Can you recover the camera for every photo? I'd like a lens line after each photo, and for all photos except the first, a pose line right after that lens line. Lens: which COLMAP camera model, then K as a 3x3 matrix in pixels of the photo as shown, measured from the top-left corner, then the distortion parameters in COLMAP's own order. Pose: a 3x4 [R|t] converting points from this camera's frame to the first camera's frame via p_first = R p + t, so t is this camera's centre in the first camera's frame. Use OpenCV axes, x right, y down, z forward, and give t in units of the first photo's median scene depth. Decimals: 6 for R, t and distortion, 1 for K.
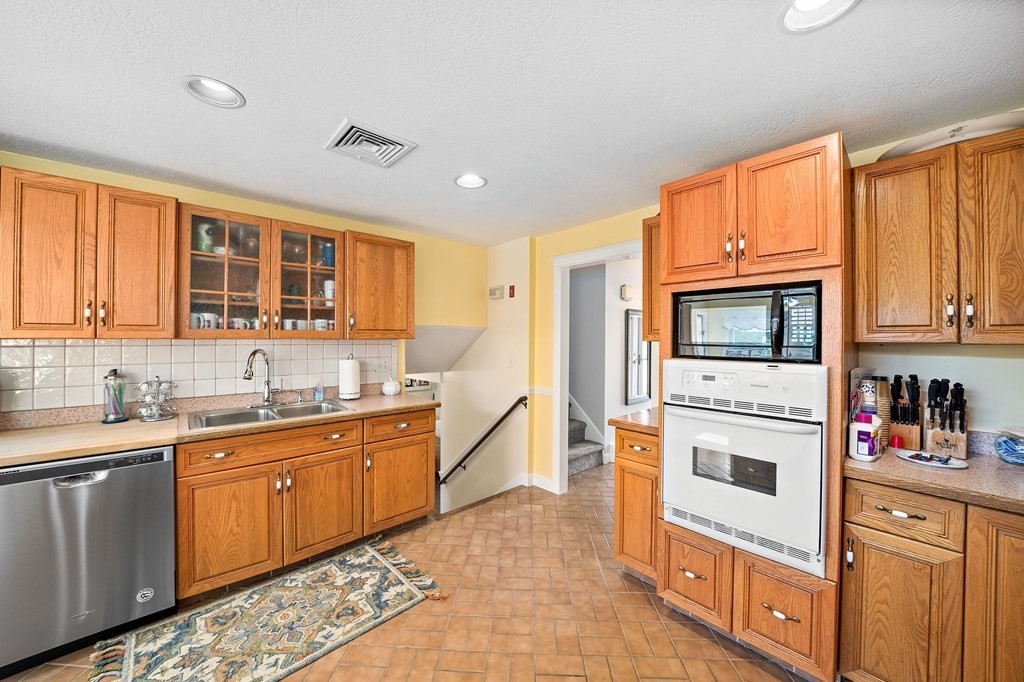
lens RADIAL K [[370.7, 0, 498.0], [0, 370.7, 338.1], [0, 0, 1]] dist [-0.013877, -0.000011]
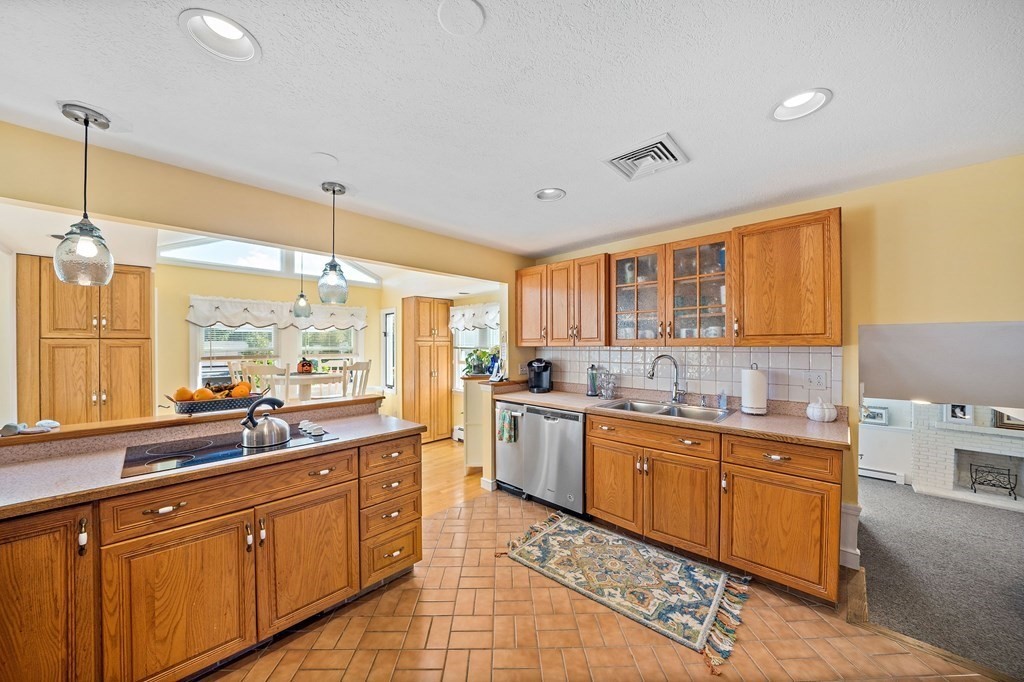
lens RADIAL K [[354.5, 0, 509.7], [0, 354.5, 346.6], [0, 0, 1]] dist [-0.025073, -0.000067]
pose [[0.086946, -0.000573, -0.996213, 0.540433], [0.002611, 0.999997, -0.000348, 0.002976], [0.996210, -0.002571, 0.086948, 0.482457]]
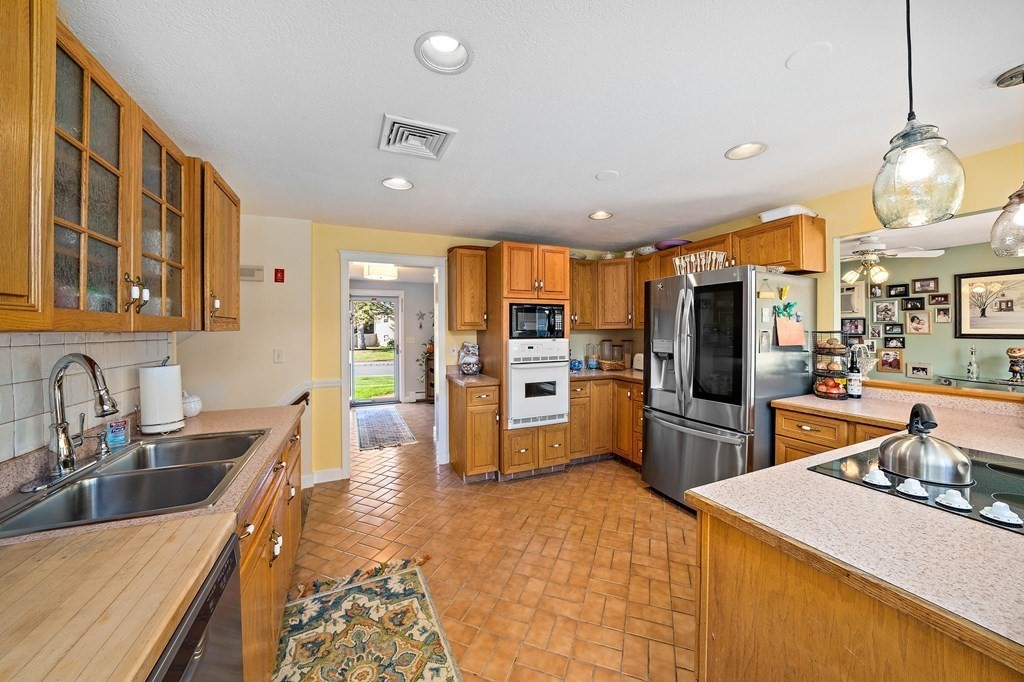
lens RADIAL K [[370.5, 0, 509.0], [0, 370.5, 330.8], [0, 0, 1]] dist [-0.001117, -0.000110]
pose [[0.299782, -0.007057, 0.953982, -1.127114], [0.005361, 0.999969, 0.005712, 0.003383], [-0.953993, 0.003402, 0.299811, 0.403970]]
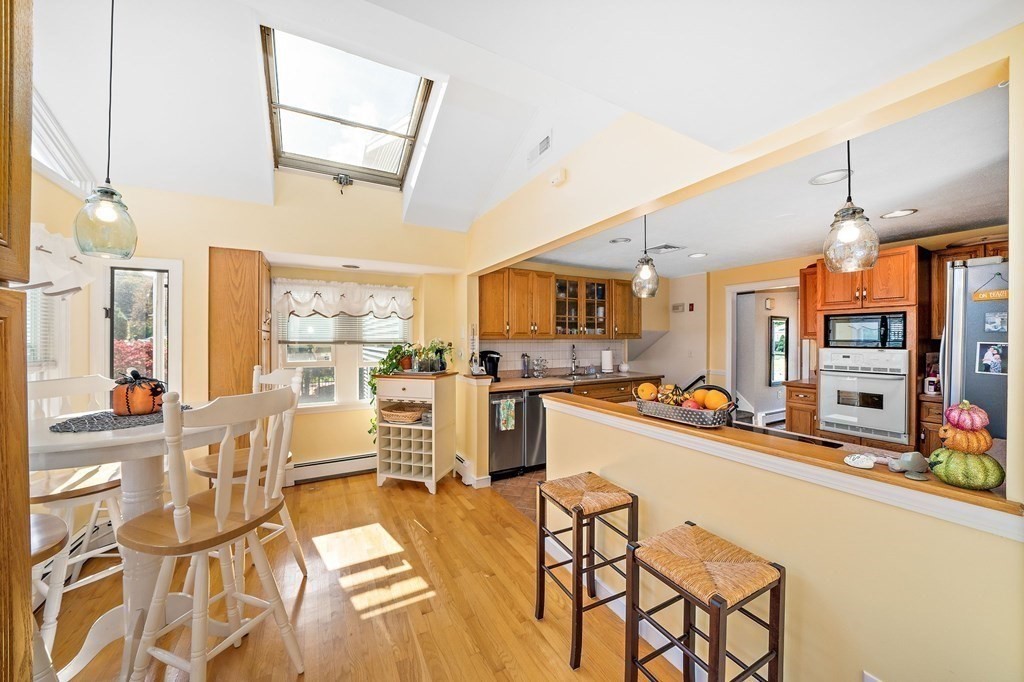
lens RADIAL K [[359.5, 0, 511.6], [0, 359.5, 339.4], [0, 0, 1]] dist [-0.009349, -0.000040]
pose [[0.976585, -0.004453, -0.215088, -0.674622], [0.005272, 0.999981, 0.003233, -0.004931], [0.215069, -0.004292, 0.976589, -1.101048]]
